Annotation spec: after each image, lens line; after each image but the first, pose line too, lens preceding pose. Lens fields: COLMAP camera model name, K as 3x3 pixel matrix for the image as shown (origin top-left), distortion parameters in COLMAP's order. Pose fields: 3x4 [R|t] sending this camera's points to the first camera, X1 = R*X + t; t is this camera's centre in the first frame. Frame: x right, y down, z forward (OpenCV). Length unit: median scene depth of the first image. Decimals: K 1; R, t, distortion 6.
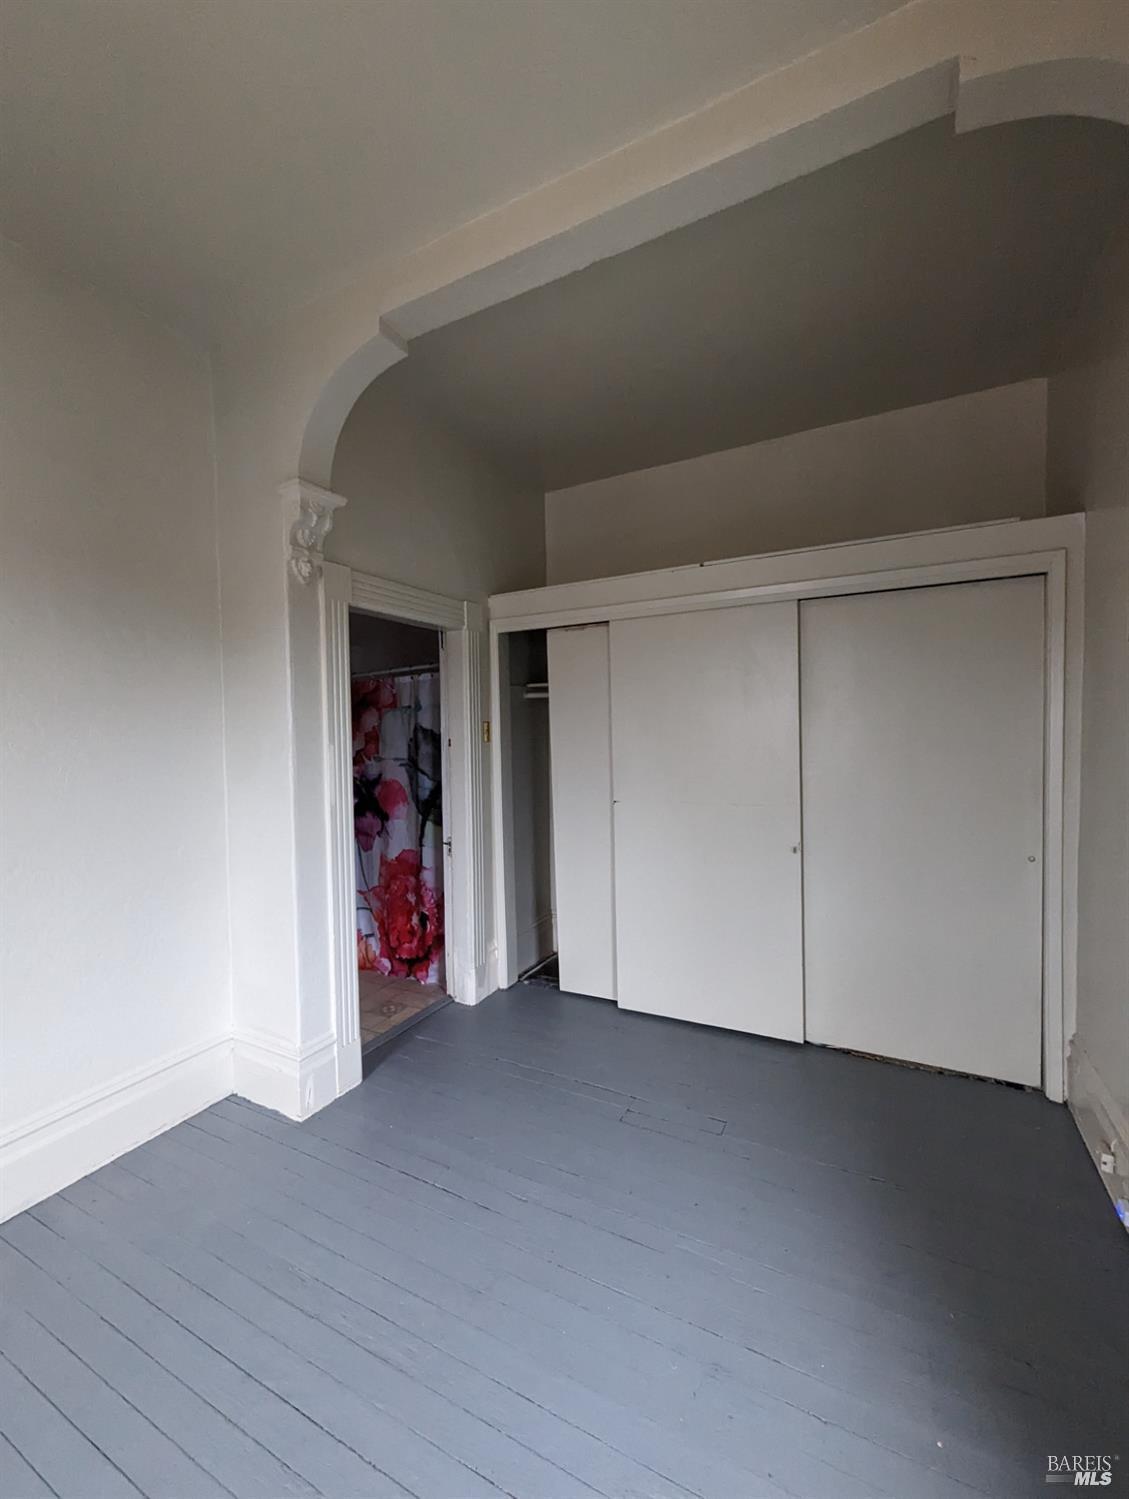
lens RADIAL K [[622.2, 0, 553.9], [0, 622.2, 754.4], [0, 0, 1]] dist [0.002874, -0.002218]
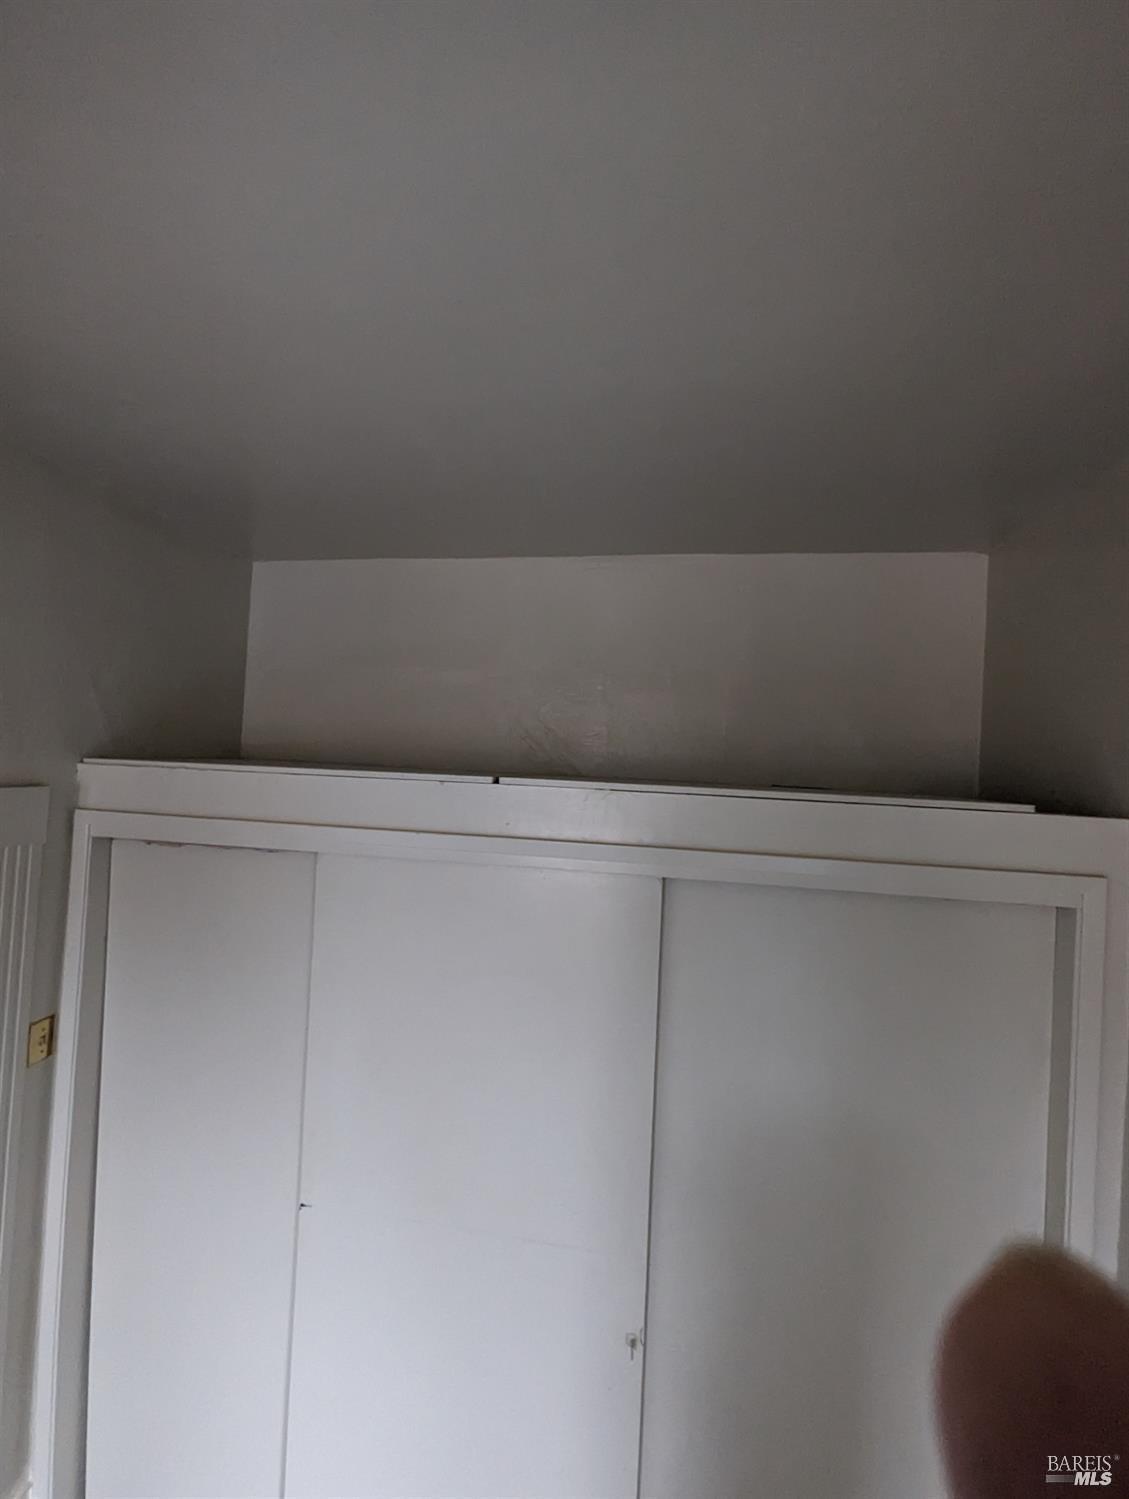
lens RADIAL K [[622.2, 0, 563.5], [0, 622.2, 753.8], [0, 0, 1]] dist [0.002874, -0.002218]
pose [[0.942026, 0.074002, 0.327277, 0.121359], [-0.056644, 0.996451, -0.062269, -0.313372], [-0.330724, 0.040121, 0.942874, 0.503235]]
